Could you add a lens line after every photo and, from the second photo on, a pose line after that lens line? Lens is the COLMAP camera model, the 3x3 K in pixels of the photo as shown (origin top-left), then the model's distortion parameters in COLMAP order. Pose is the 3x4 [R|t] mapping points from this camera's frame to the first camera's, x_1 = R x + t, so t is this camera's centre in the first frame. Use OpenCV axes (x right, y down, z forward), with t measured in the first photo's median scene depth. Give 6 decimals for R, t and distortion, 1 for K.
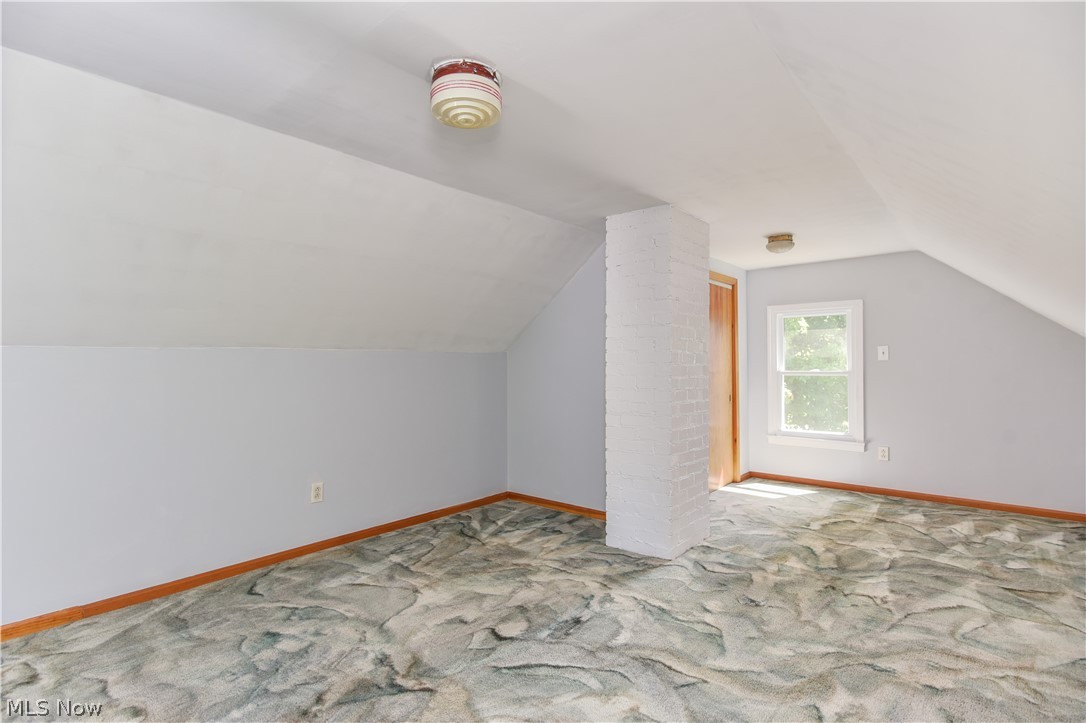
lens RADIAL K [[529.3, 0, 544.5], [0, 529.3, 362.3], [0, 0, 1]] dist [-0.000101, -0.001503]
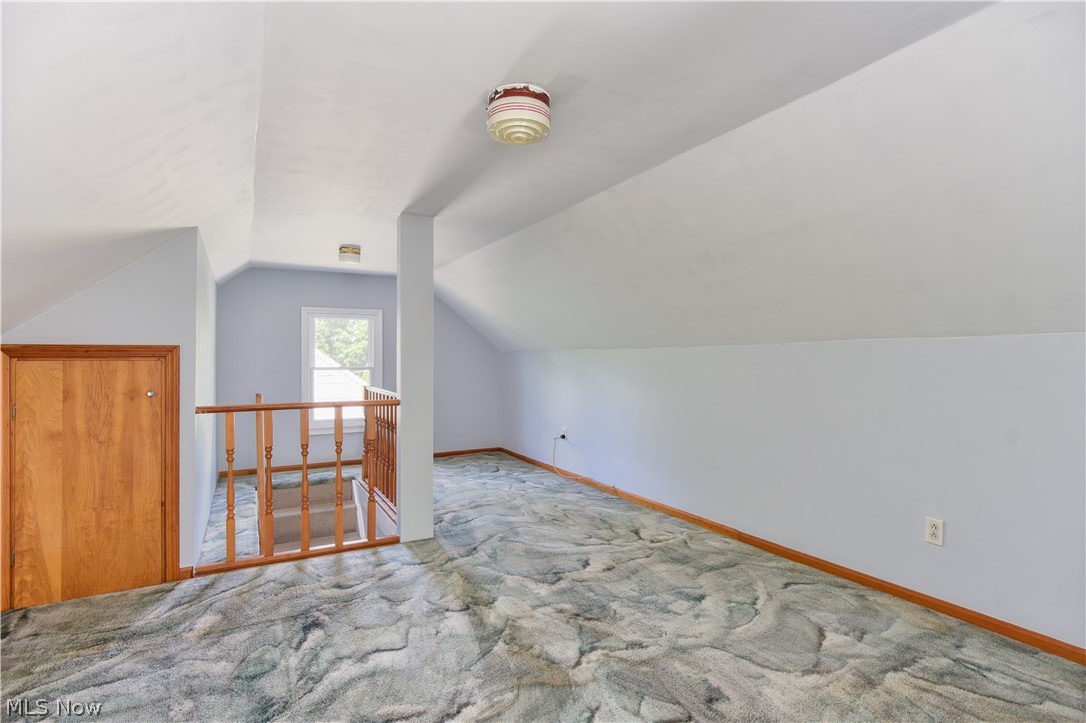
lens RADIAL K [[529.3, 0, 544.5], [0, 529.3, 362.3], [0, 0, 1]] dist [-0.000101, -0.001503]
pose [[-0.346222, 0.008025, -0.938118, 0.621192], [0.005786, 0.999963, 0.006419, 0.002374], [0.938135, -0.003205, -0.346255, 1.019636]]
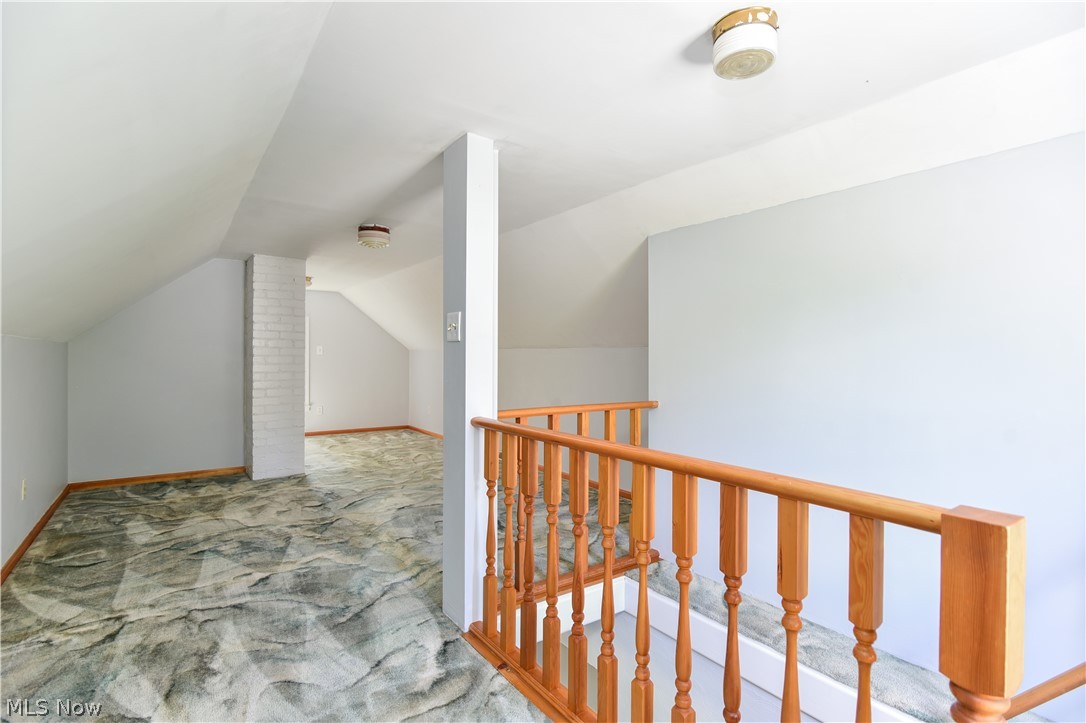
lens RADIAL K [[529.3, 0, 544.5], [0, 529.3, 362.3], [0, 0, 1]] dist [-0.000101, -0.001503]
pose [[0.245335, -0.005759, 0.969421, -1.531118], [-0.009760, 0.999917, 0.008410, 0.002526], [-0.969389, -0.011525, 0.245258, -0.184376]]
